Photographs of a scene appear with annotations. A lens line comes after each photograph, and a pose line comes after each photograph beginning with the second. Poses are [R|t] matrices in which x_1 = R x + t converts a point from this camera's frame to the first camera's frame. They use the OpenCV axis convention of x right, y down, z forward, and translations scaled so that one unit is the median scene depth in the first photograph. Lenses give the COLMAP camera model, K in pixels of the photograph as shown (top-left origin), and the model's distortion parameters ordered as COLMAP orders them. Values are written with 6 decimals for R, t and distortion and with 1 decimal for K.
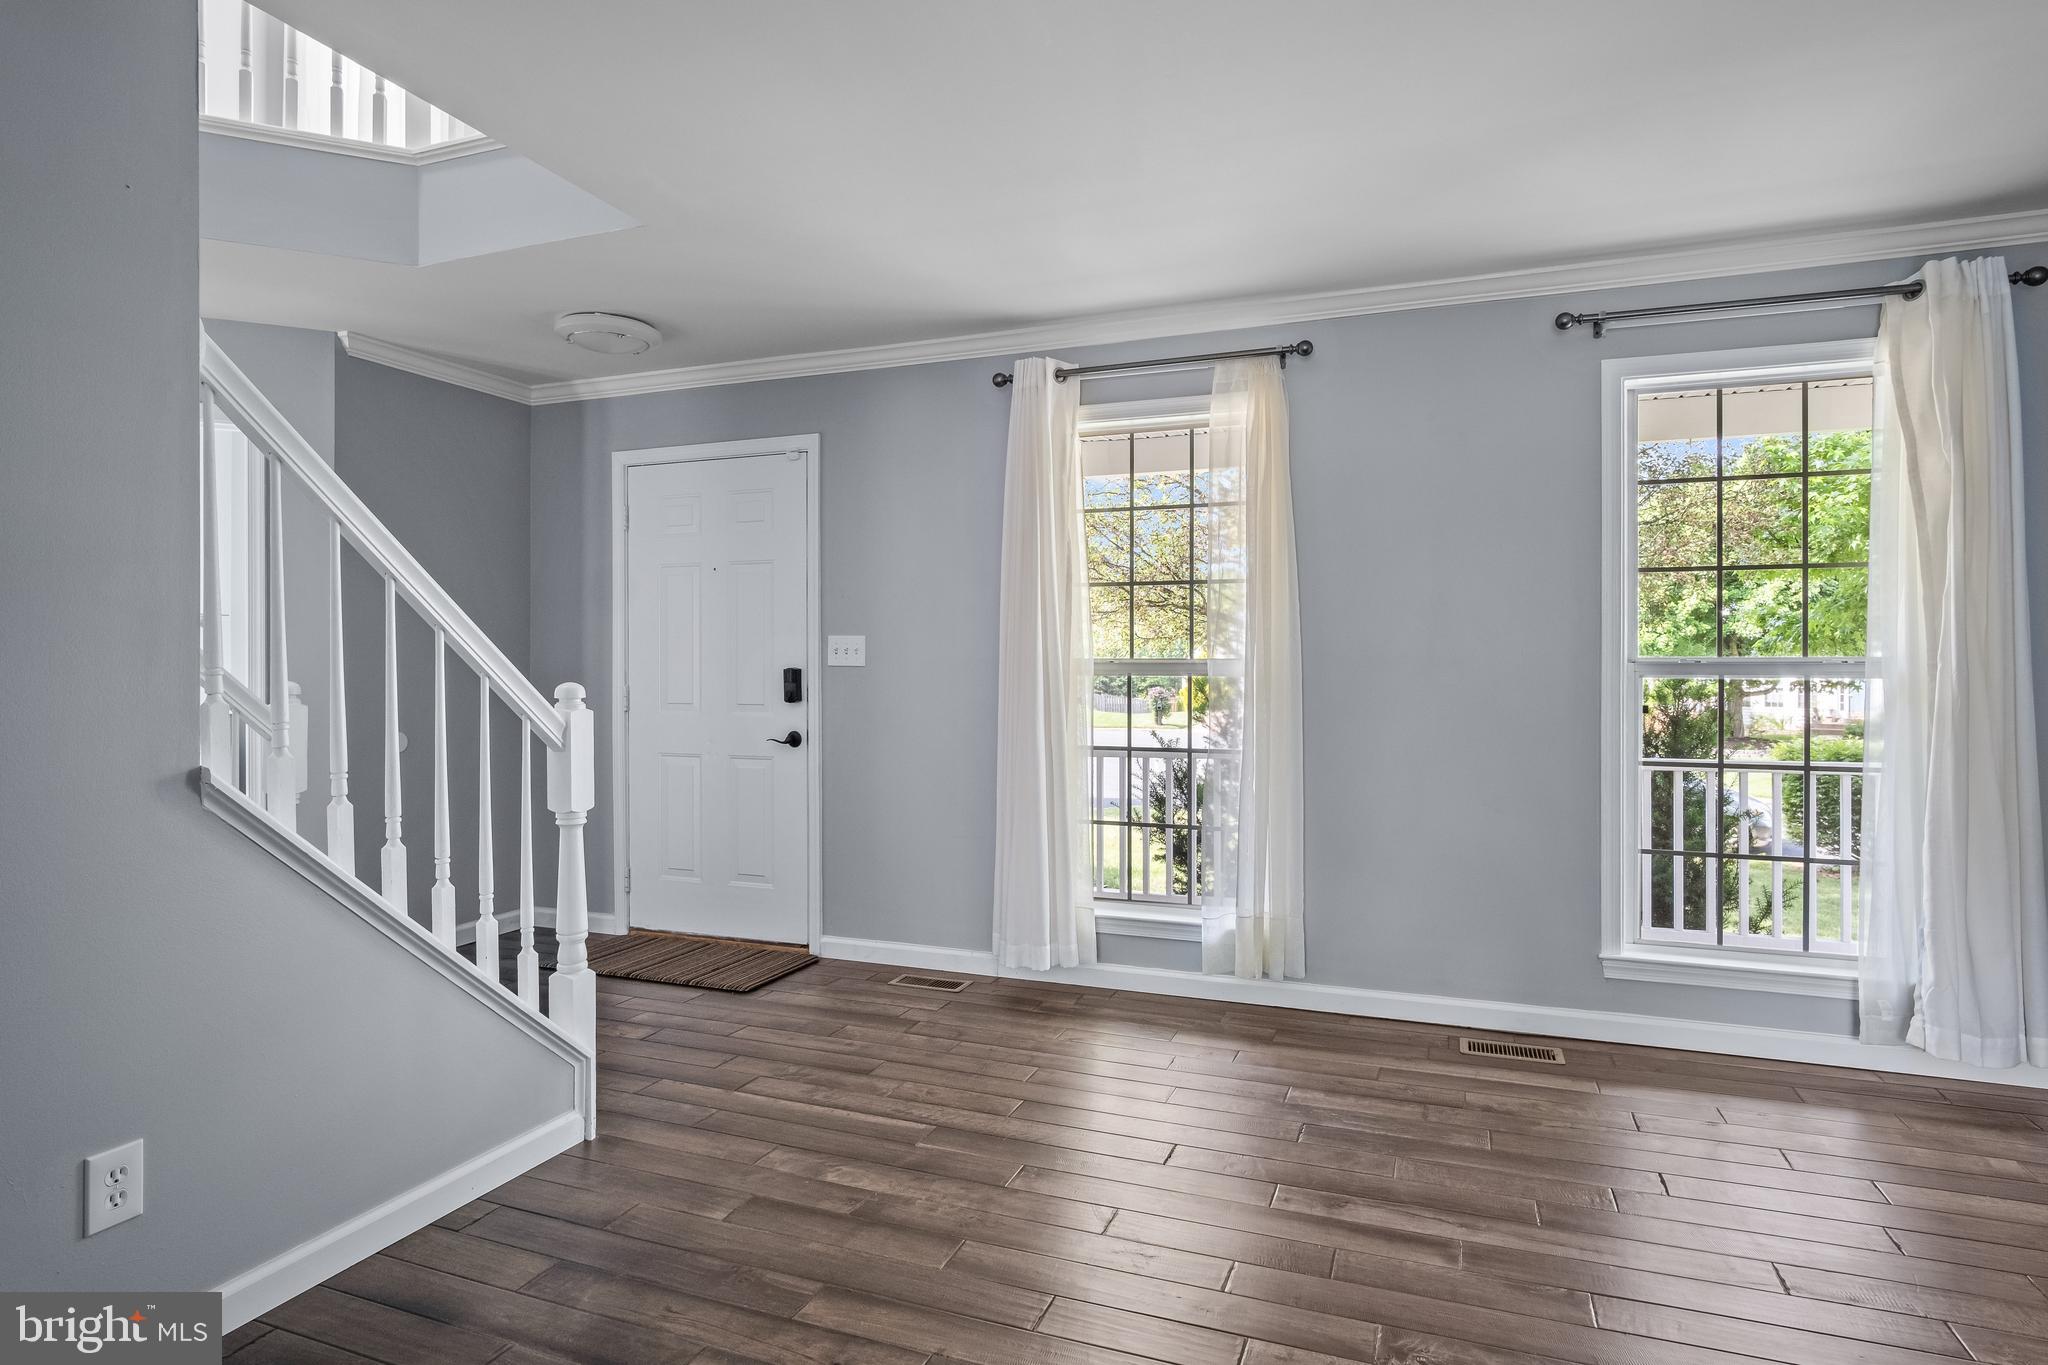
lens RADIAL K [[1111.6, 0, 1031.0], [0, 1111.6, 675.1], [0, 0, 1]] dist [-0.014555, 0.008081]
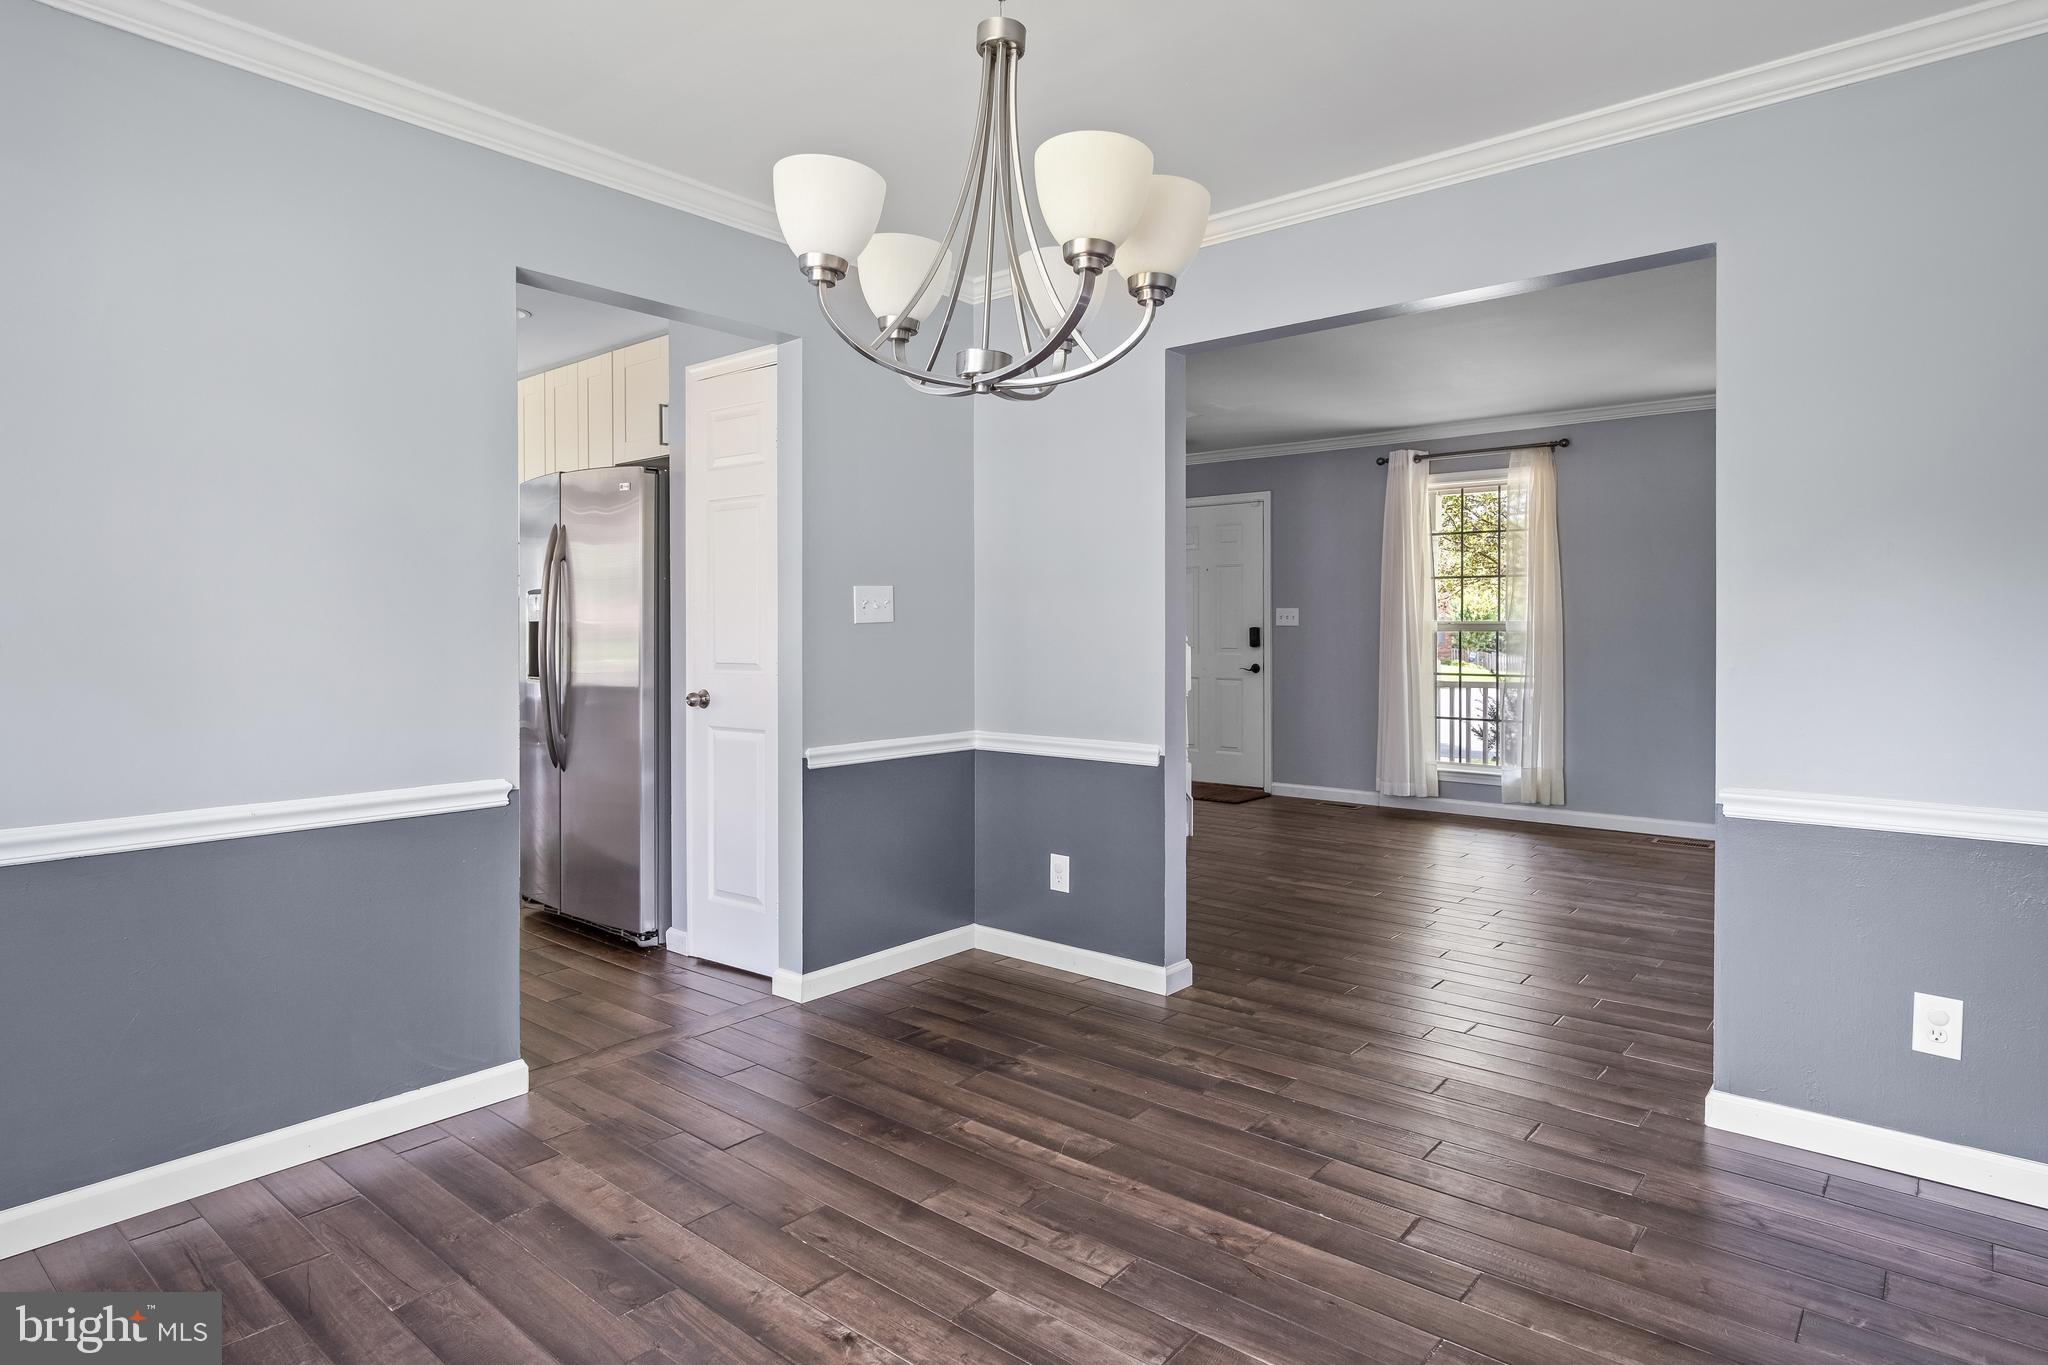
lens RADIAL K [[1086.5, 0, 1060.8], [0, 1086.5, 630.7], [0, 0, 1]] dist [-0.002158, 0.000174]
pose [[0.953008, 0.001740, -0.302940, 0.010552], [-0.001357, 0.999998, 0.001474, -0.003228], [0.302942, -0.000993, 0.953008, -0.789925]]
